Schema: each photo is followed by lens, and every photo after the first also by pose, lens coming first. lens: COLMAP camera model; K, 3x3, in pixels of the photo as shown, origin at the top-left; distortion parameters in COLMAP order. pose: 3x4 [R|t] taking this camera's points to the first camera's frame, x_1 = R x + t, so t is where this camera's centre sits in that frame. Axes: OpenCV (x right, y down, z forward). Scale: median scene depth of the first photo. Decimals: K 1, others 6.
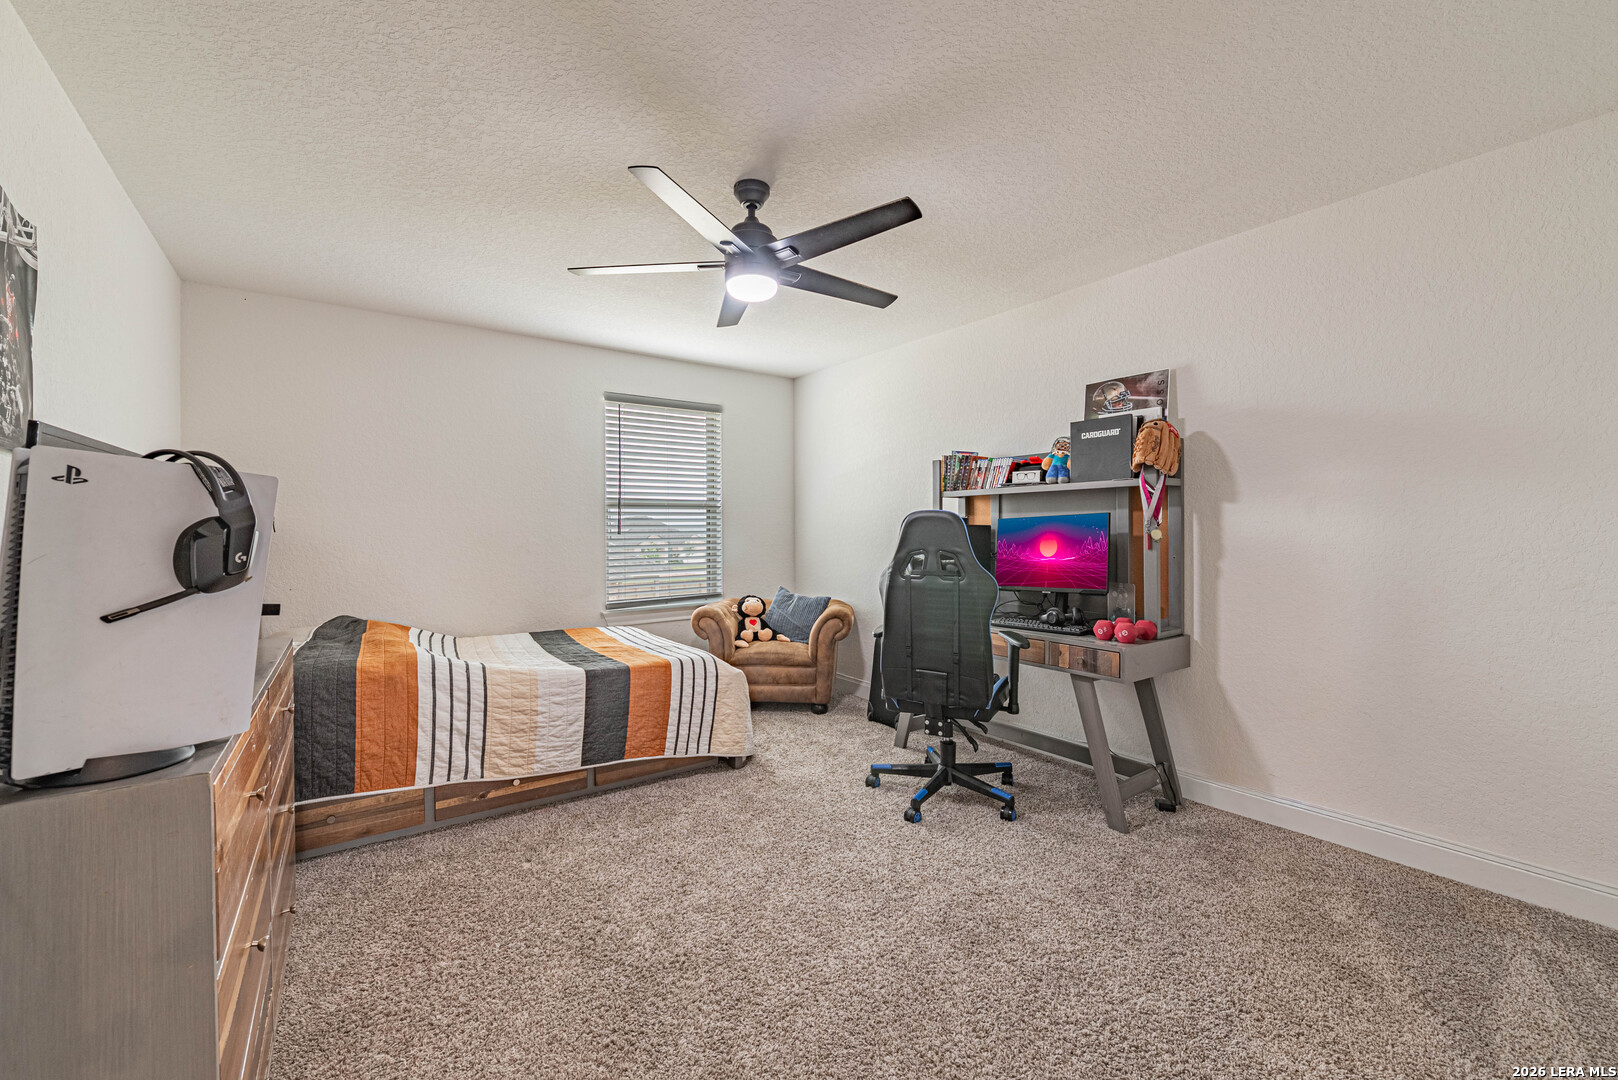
lens RADIAL K [[637.4, 0, 809.3], [0, 637.4, 533.3], [0, 0, 1]] dist [-0.008928, 0.000121]
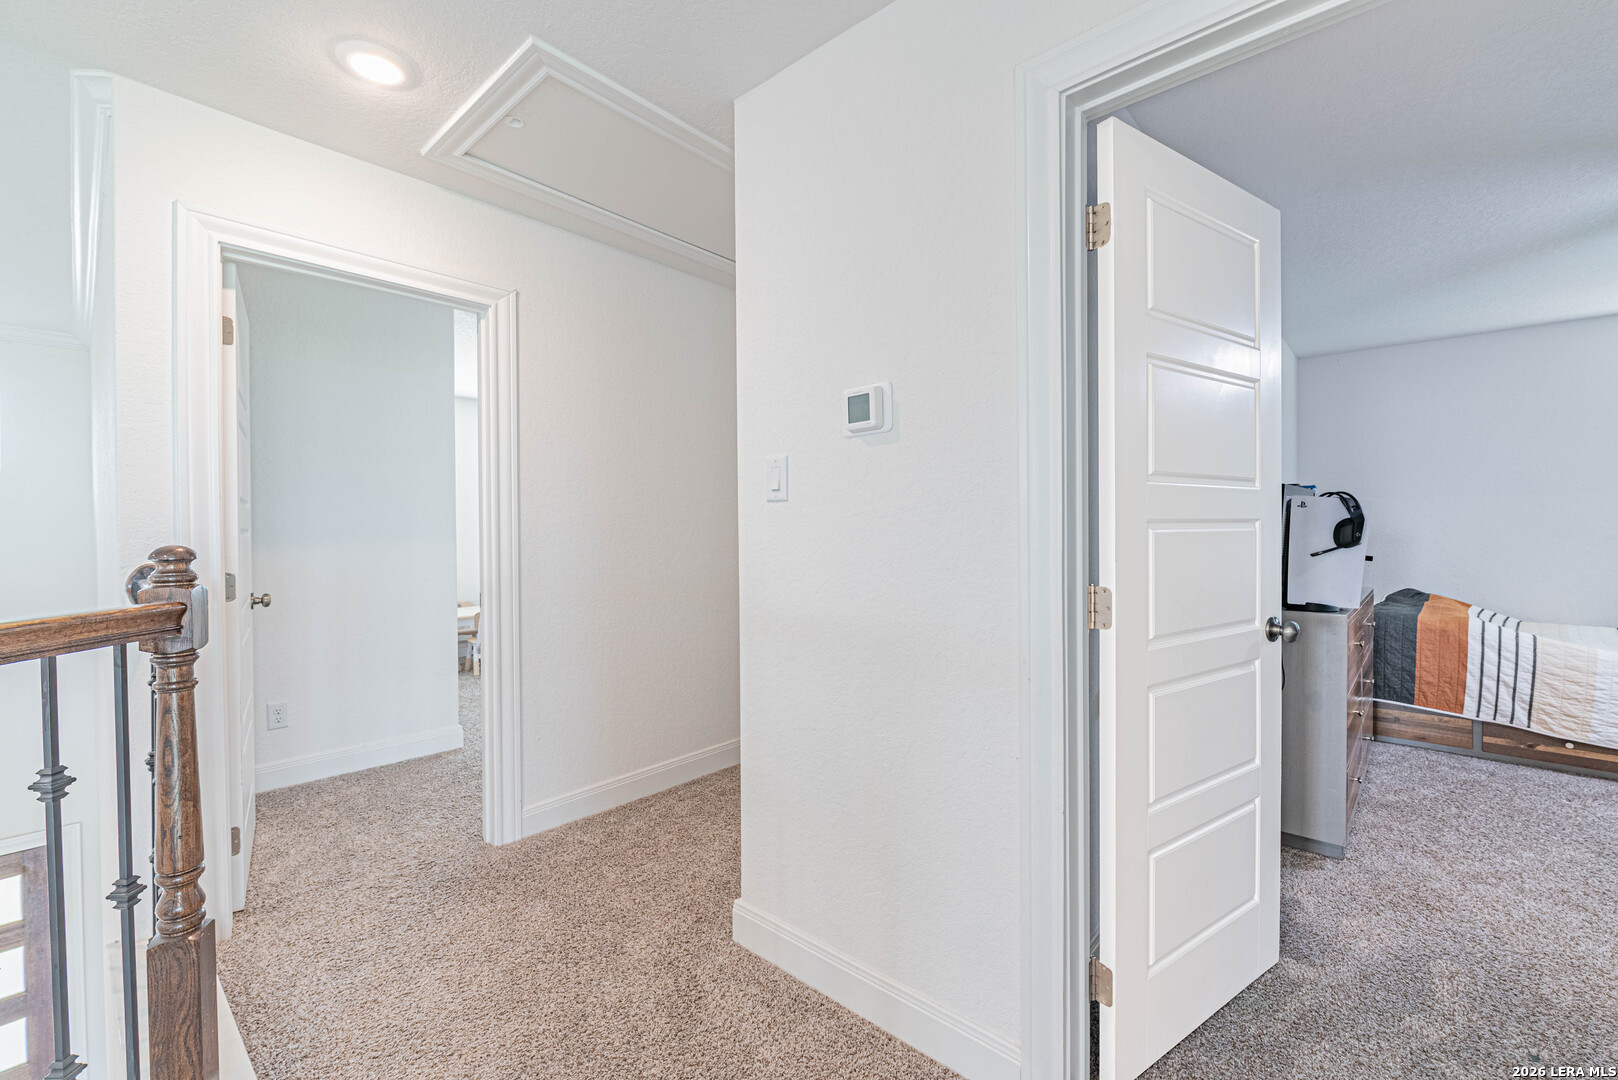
lens RADIAL K [[672.7, 0, 809.4], [0, 672.7, 536.4], [0, 0, 1]] dist [-0.008862, -0.000968]
pose [[0.195507, 0.013976, -0.980603, 0.458773], [0.002610, 0.999887, 0.014772, 0.000745], [0.980699, -0.005447, 0.195449, -0.595868]]
